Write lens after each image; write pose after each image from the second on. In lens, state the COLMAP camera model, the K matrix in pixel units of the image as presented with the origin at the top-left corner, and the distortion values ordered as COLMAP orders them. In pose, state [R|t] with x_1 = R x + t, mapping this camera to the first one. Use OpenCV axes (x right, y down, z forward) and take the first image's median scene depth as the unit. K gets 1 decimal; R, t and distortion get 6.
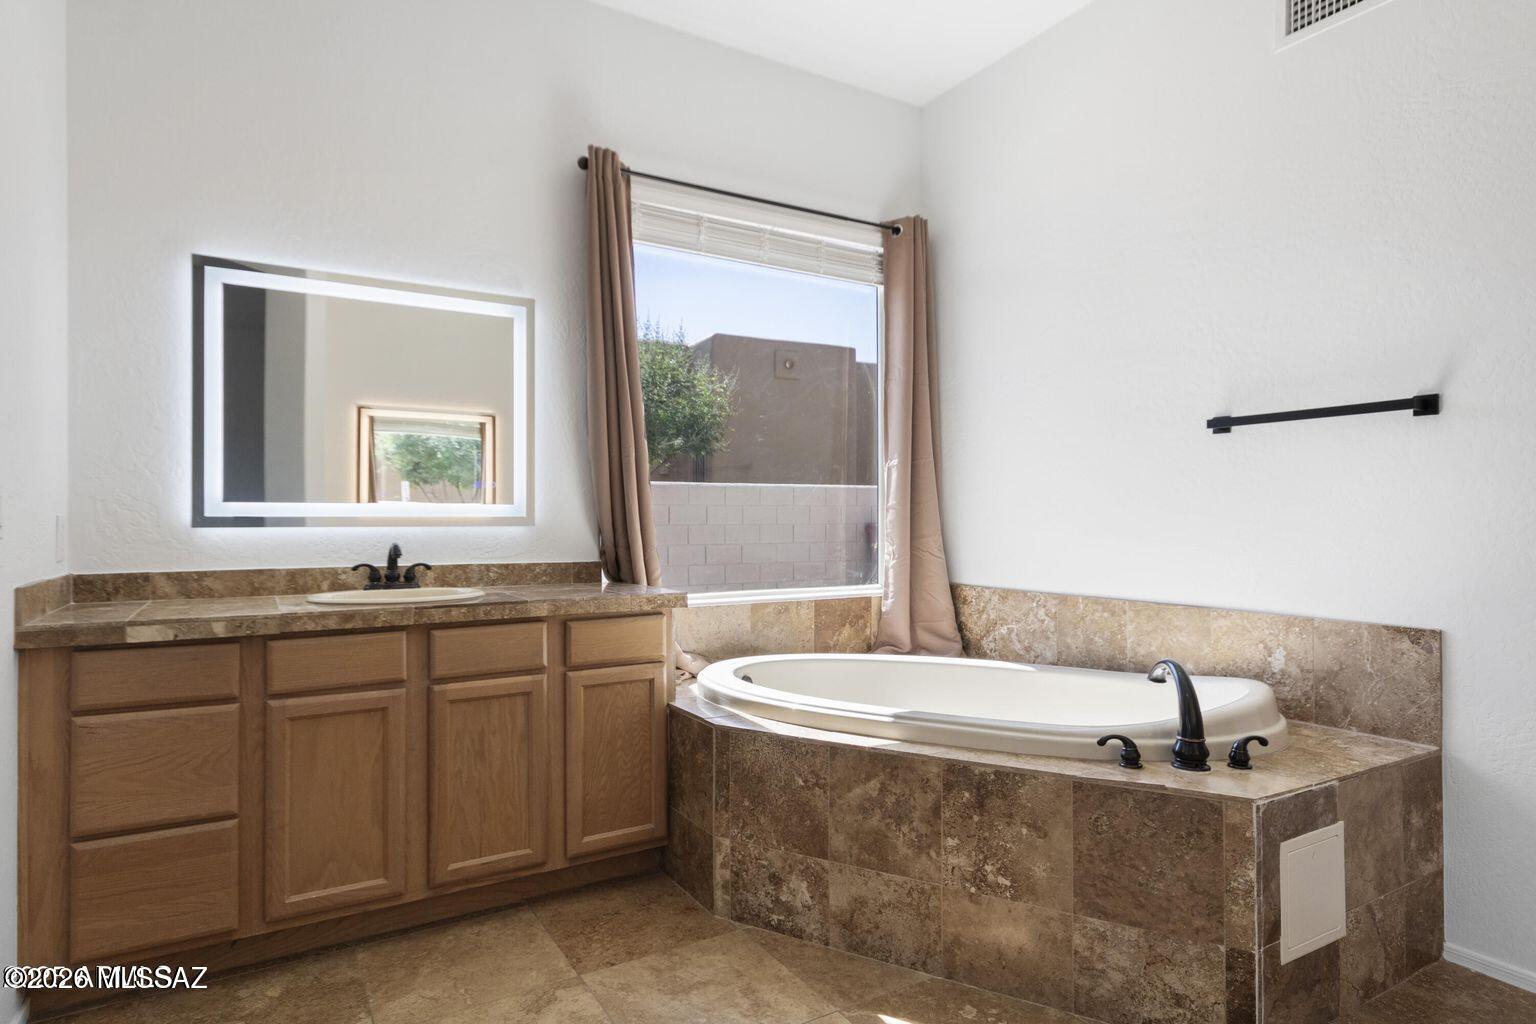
lens RADIAL K [[839.1, 0, 771.8], [0, 839.1, 515.2], [0, 0, 1]] dist [0.000350, 0.000199]
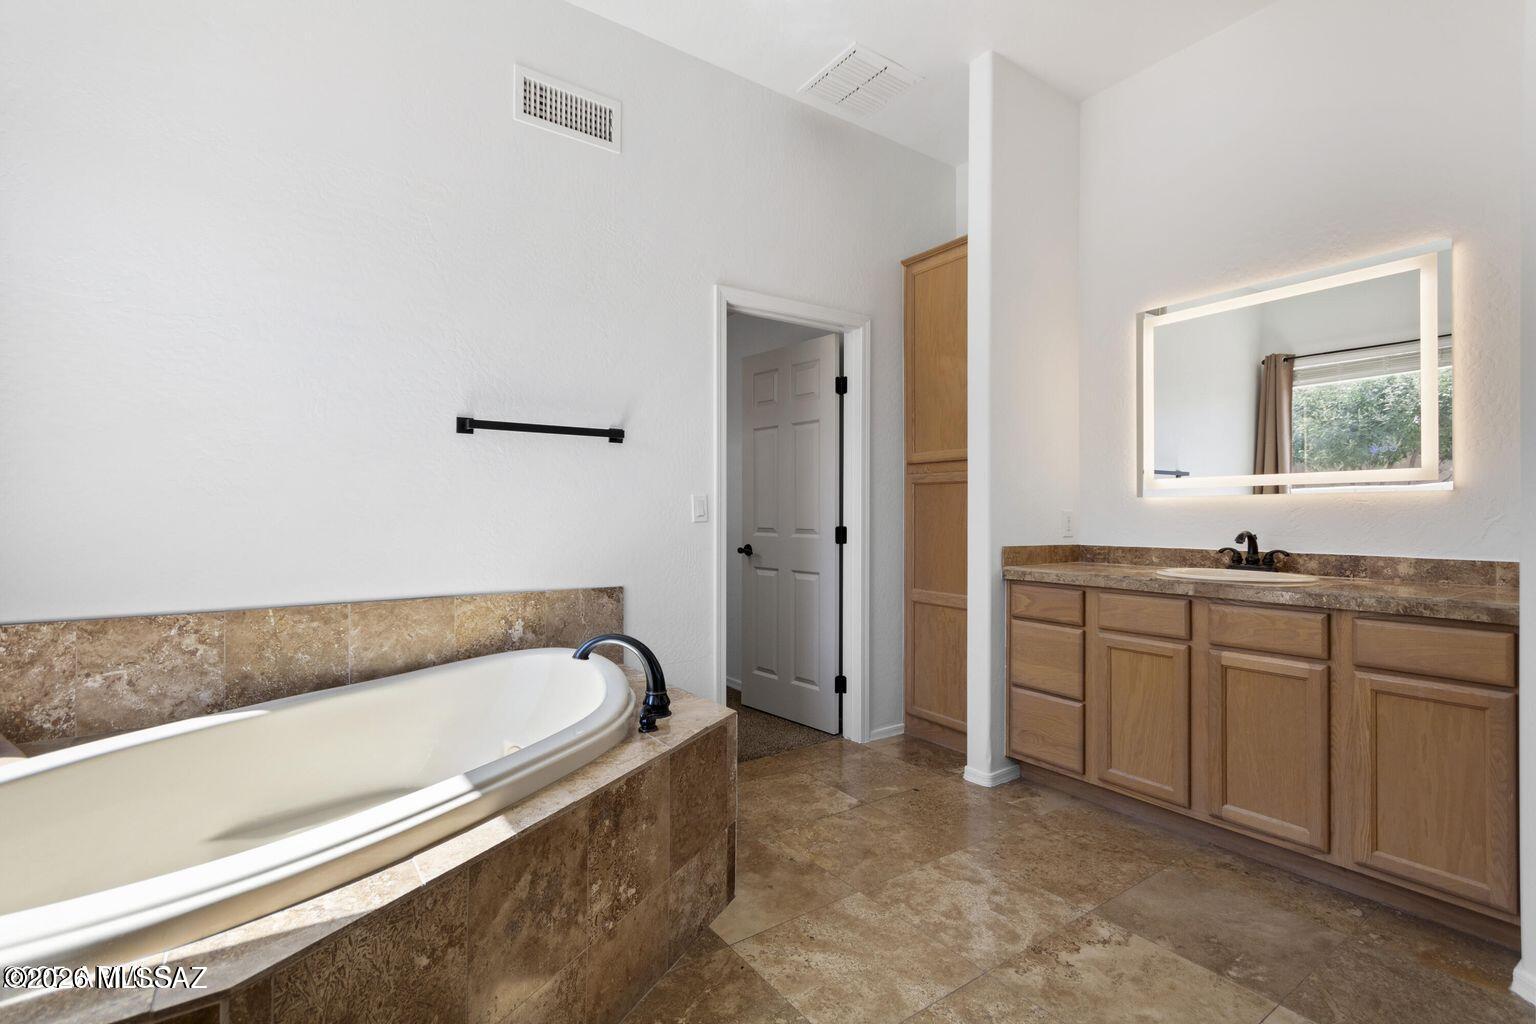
lens RADIAL K [[704.5, 0, 774.0], [0, 704.5, 509.3], [0, 0, 1]] dist [0.000958, -0.000211]
pose [[-0.069639, 0.005719, 0.997556, -0.413614], [-0.005313, 0.999967, -0.006104, 0.004237], [-0.997558, -0.005725, -0.069607, 0.691521]]
